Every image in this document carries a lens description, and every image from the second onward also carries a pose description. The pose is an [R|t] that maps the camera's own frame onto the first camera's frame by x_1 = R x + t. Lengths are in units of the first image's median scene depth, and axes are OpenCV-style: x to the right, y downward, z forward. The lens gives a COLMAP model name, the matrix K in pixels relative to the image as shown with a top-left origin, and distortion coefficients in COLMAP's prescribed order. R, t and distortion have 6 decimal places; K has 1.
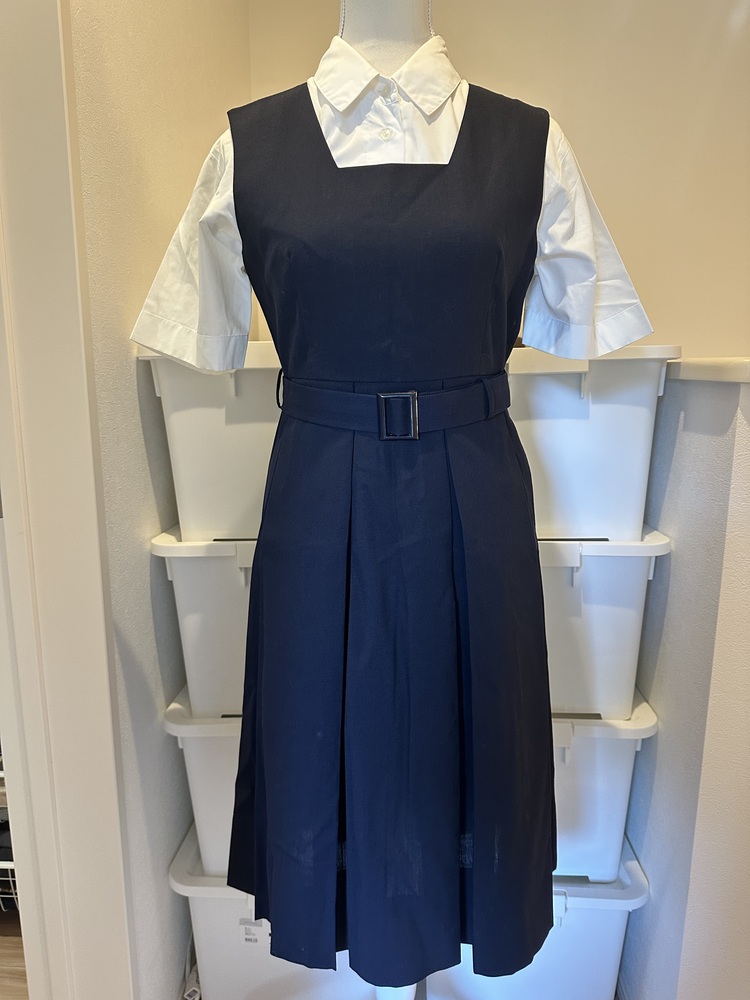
lens RADIAL K [[709.0, 0, 375.0], [0, 709.0, 500.0], [0, 0, 1]] dist [0.029107, -0.100016]
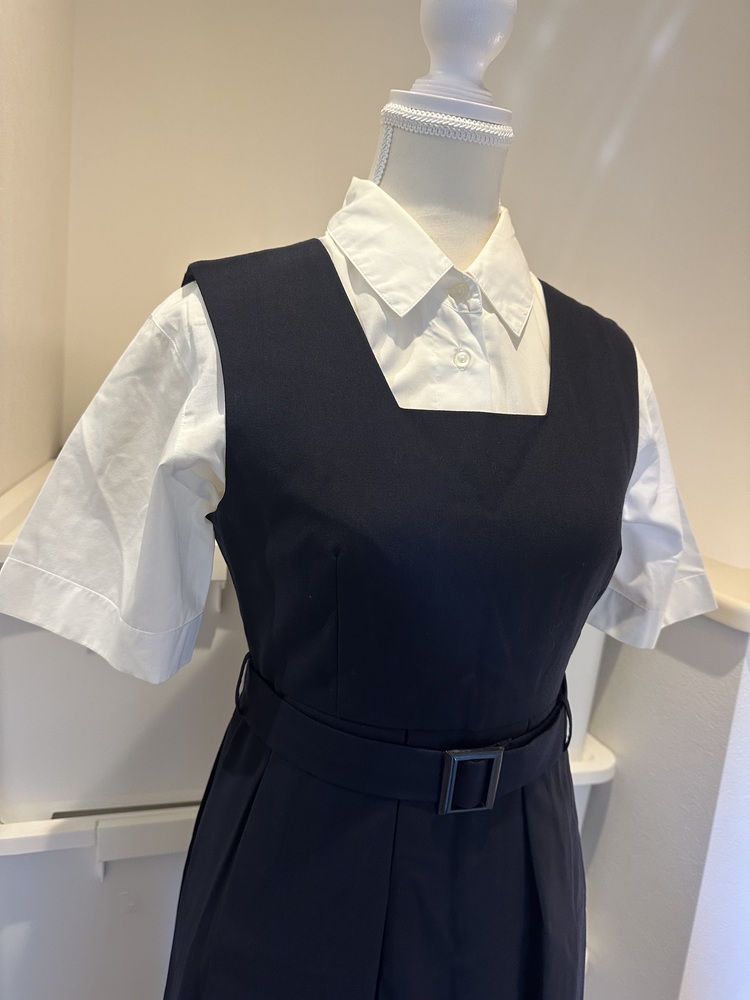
lens RADIAL K [[733.1, 0, 375.0], [0, 733.1, 500.0], [0, 0, 1]] dist [0.033950, -0.105851]
pose [[0.939965, 0.035337, 0.339436, -0.252793], [-0.025374, 0.999108, -0.033748, -0.305838], [-0.340326, 0.023109, 0.940023, 0.323178]]
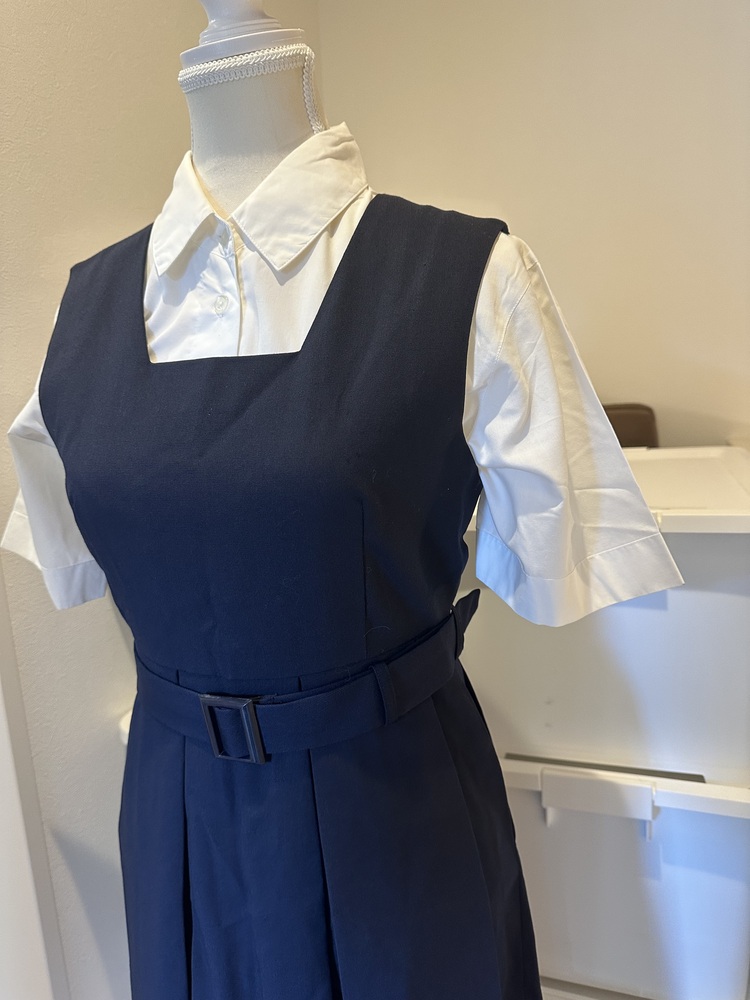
lens RADIAL K [[733.1, 0, 375.0], [0, 733.1, 500.0], [0, 0, 1]] dist [0.033950, -0.105851]
pose [[0.958882, 0.011197, -0.283585, 0.303302], [-0.009572, 0.999929, 0.007116, -0.291354], [0.283644, -0.004109, 0.958921, 0.326105]]
